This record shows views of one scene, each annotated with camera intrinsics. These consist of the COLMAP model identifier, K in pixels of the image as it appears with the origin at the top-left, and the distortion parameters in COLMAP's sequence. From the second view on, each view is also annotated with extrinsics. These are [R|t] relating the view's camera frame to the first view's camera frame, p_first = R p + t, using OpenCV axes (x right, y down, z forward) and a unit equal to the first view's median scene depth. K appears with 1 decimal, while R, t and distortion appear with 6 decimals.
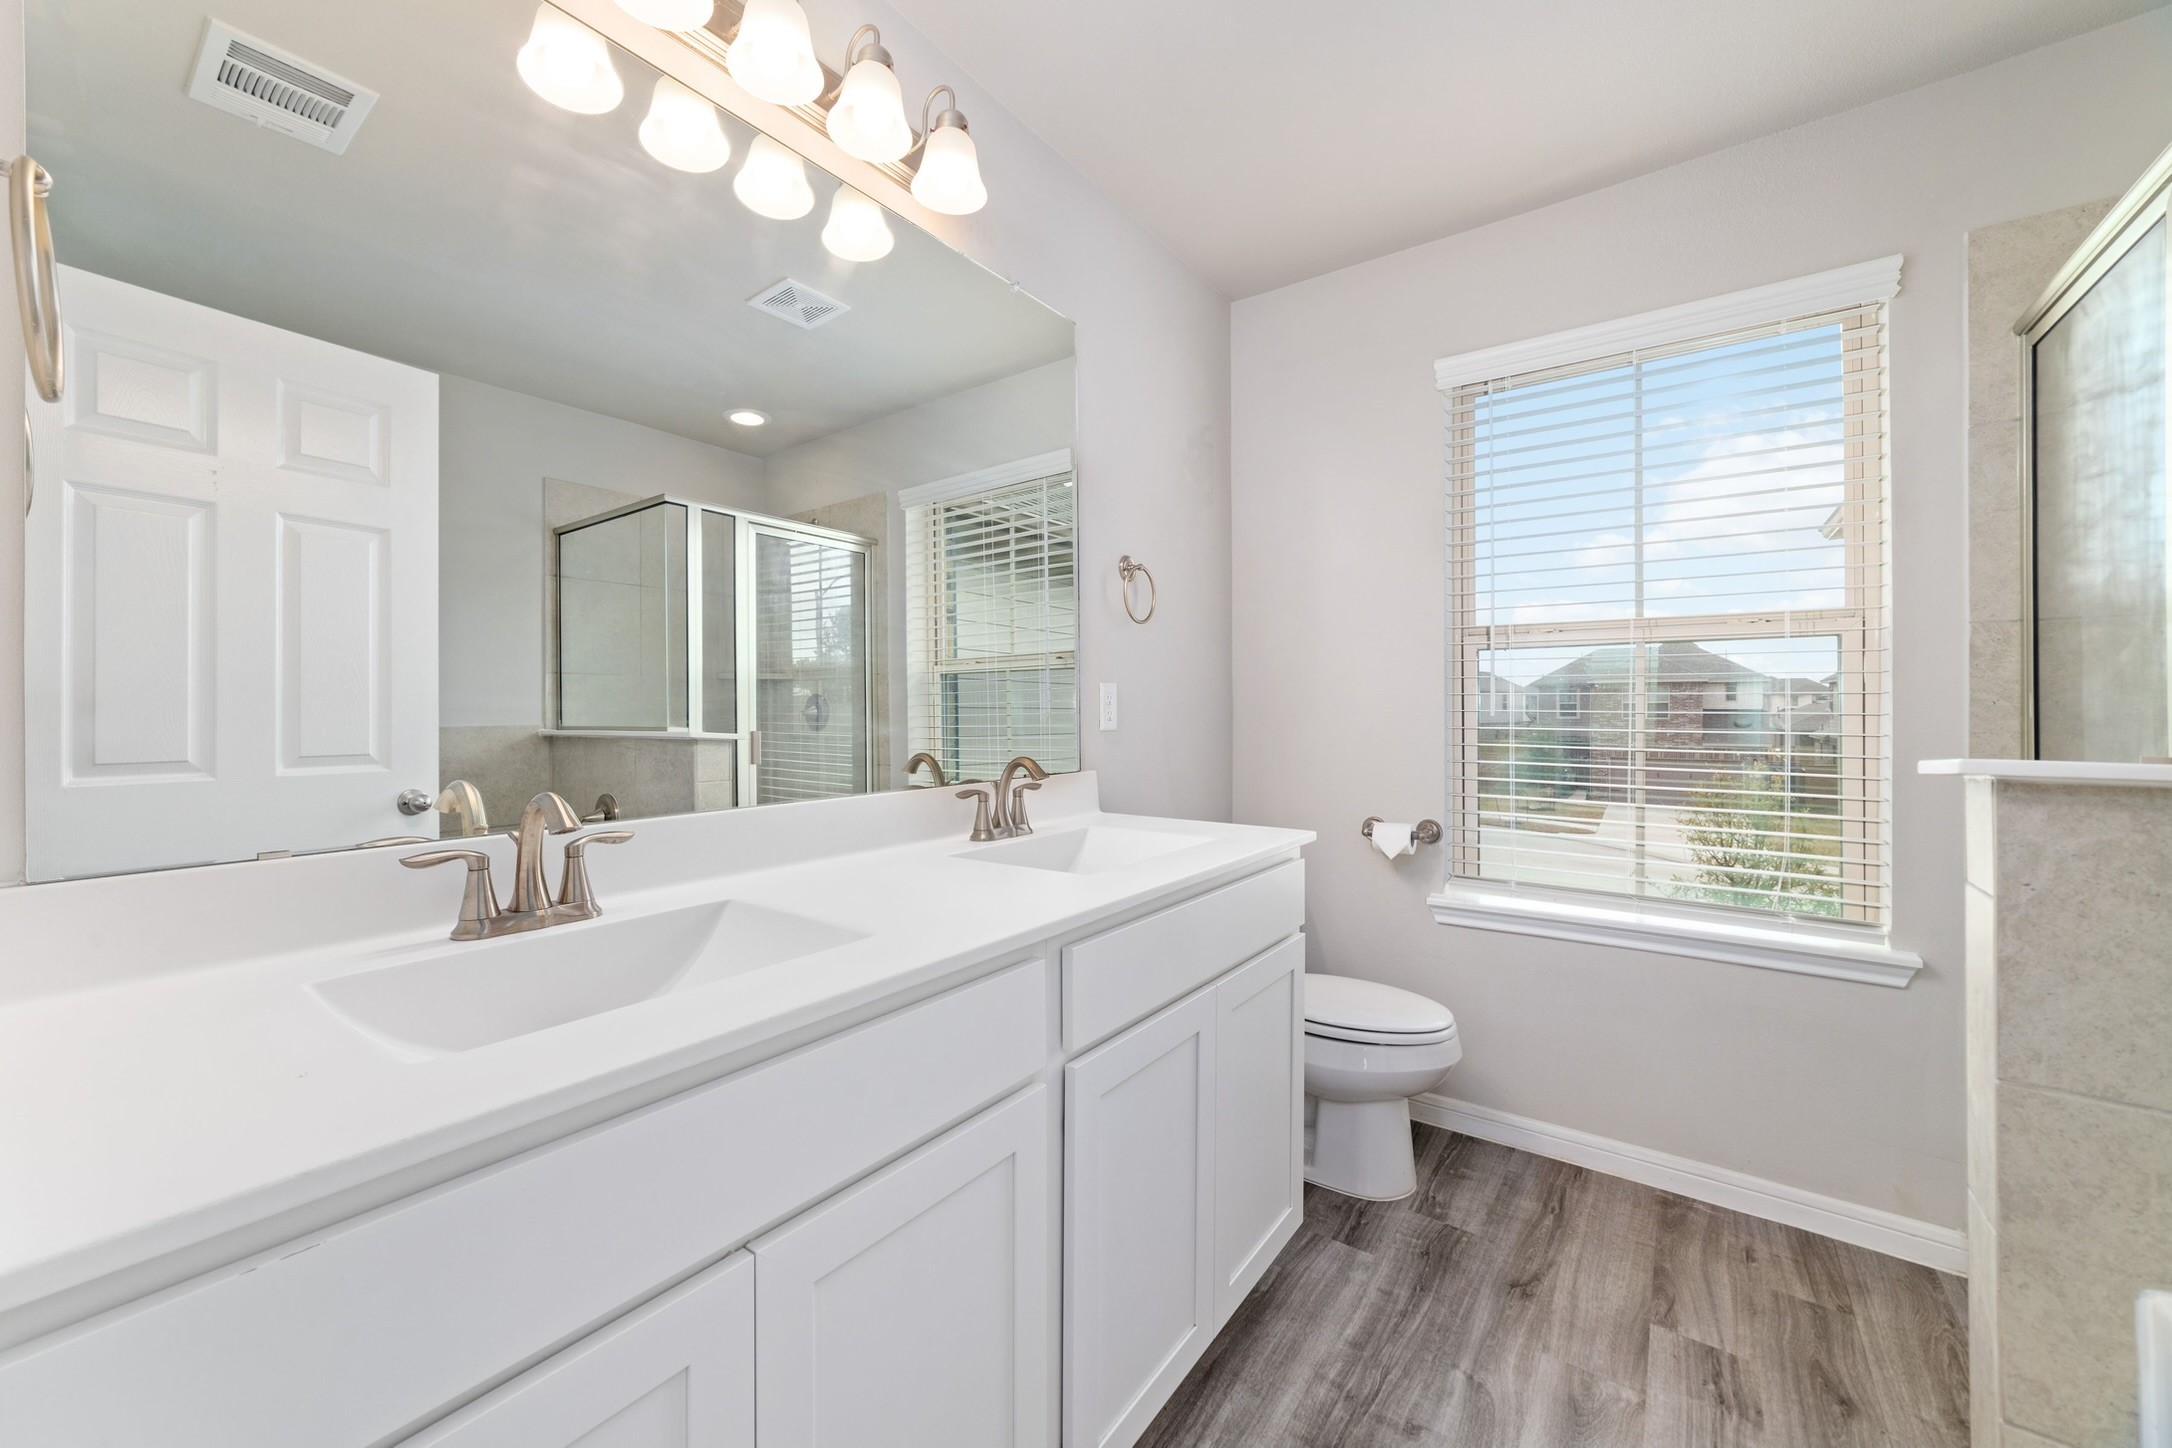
lens RADIAL K [[821.7, 0, 1051.7], [0, 821.7, 707.2], [0, 0, 1]] dist [-0.000604, 0.000186]
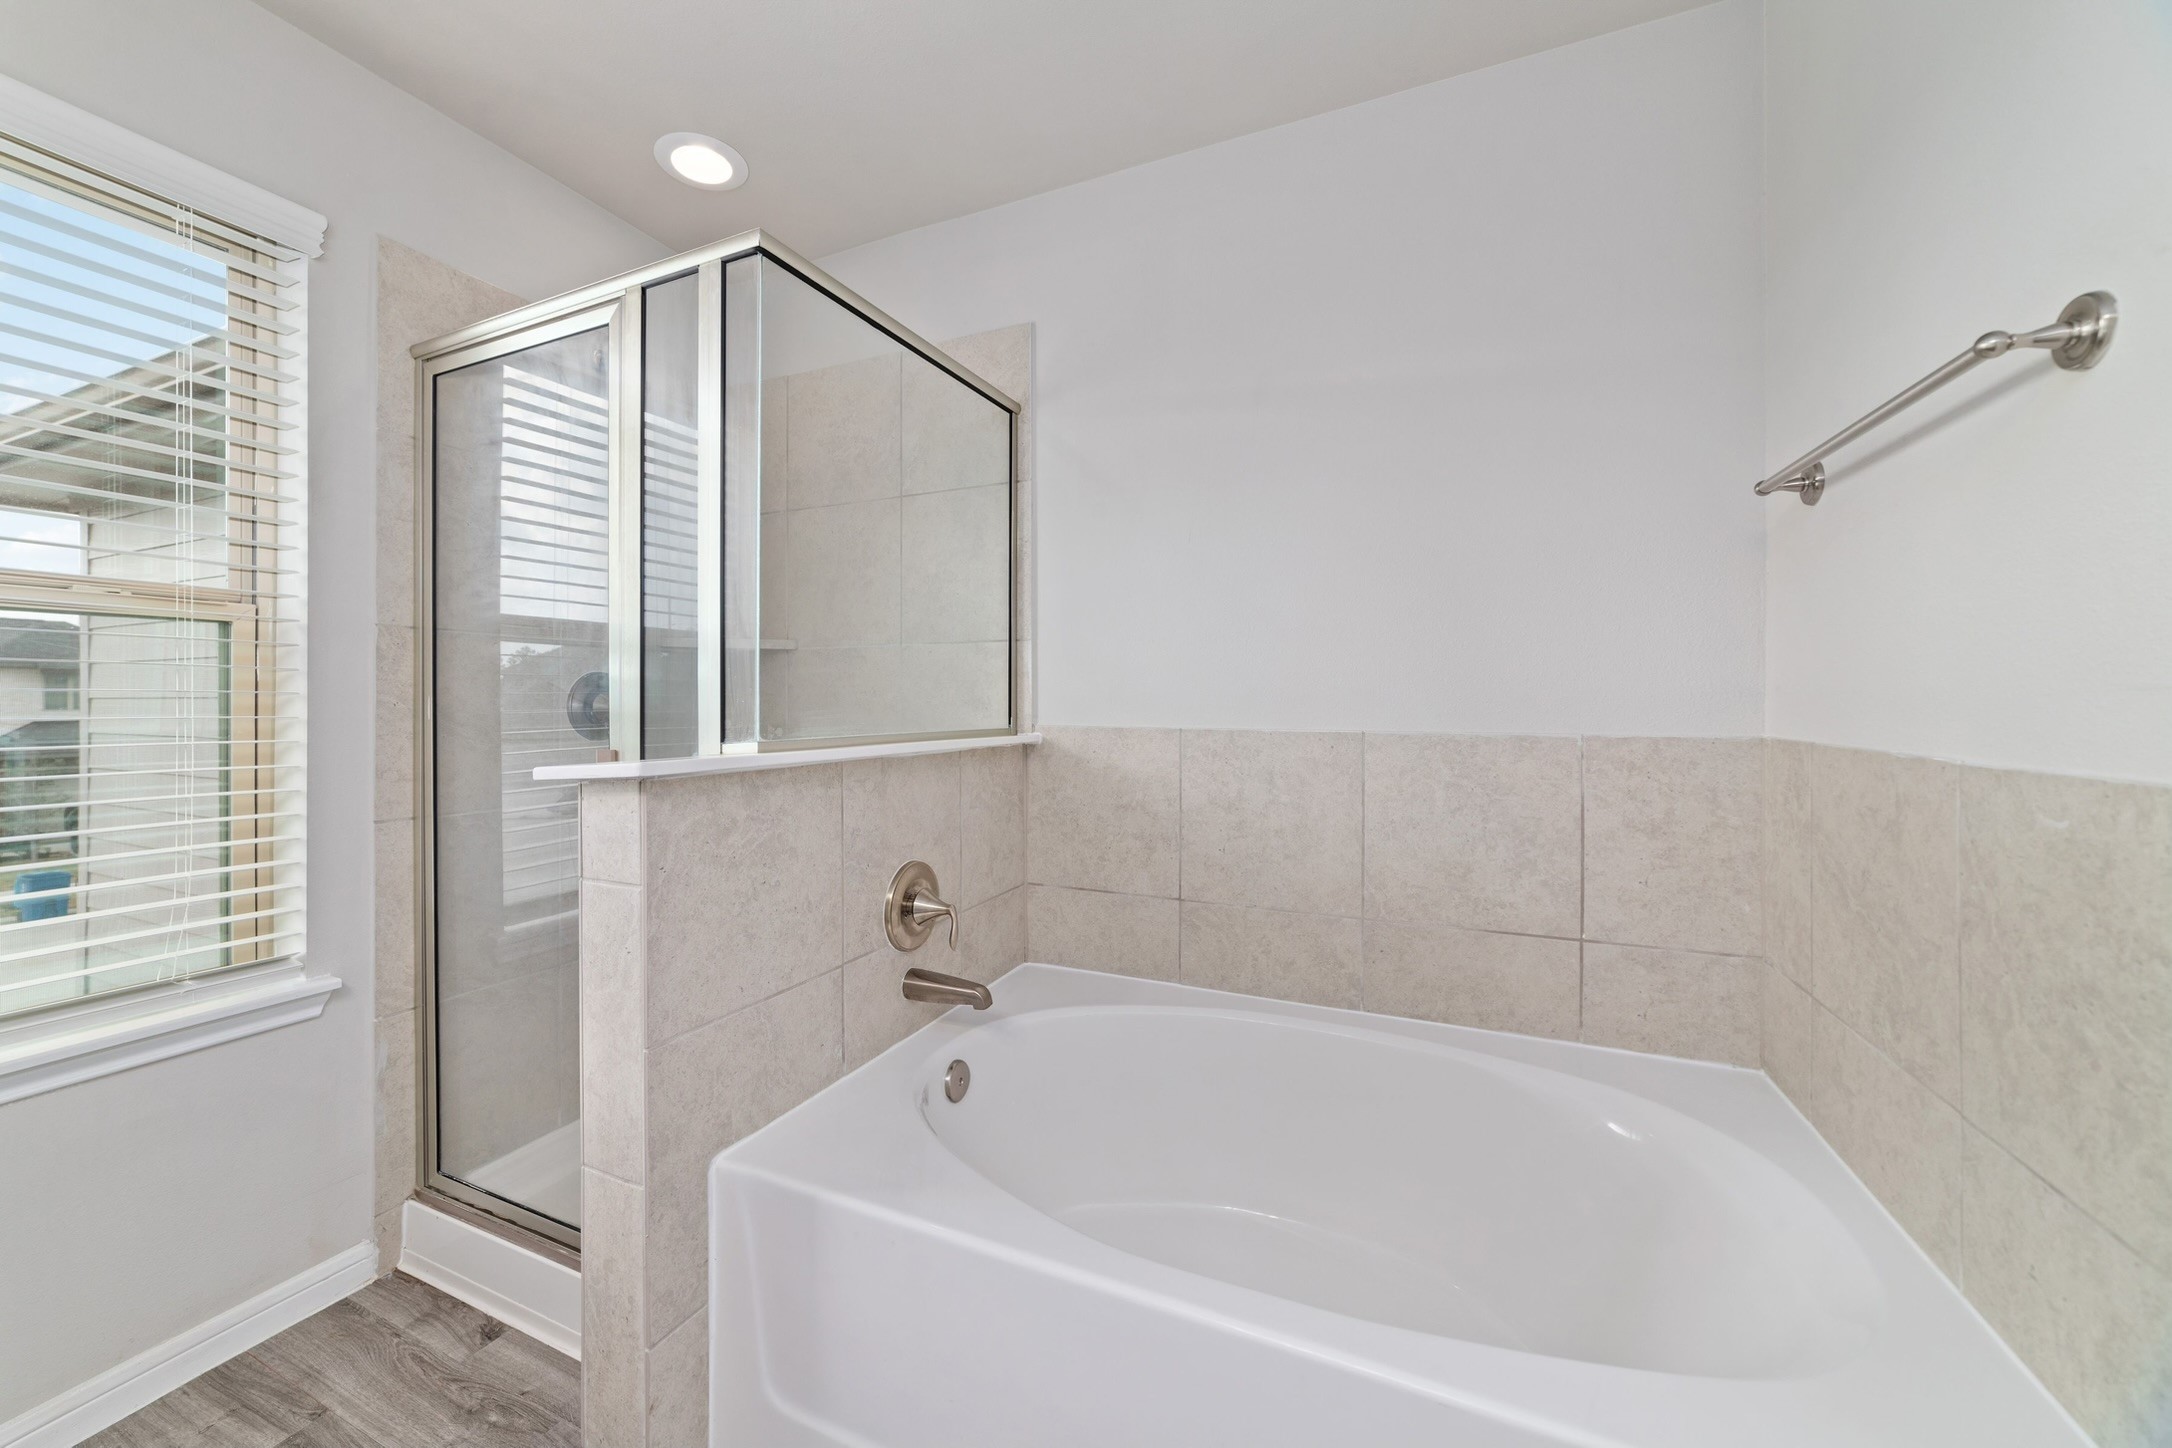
lens RADIAL K [[821.7, 0, 1051.7], [0, 821.7, 707.2], [0, 0, 1]] dist [-0.000604, 0.000186]
pose [[-0.211208, -0.008112, 0.977407, -0.029538], [-0.000133, 0.999966, 0.008270, -0.011805], [-0.977441, 0.001617, -0.211202, 0.424652]]
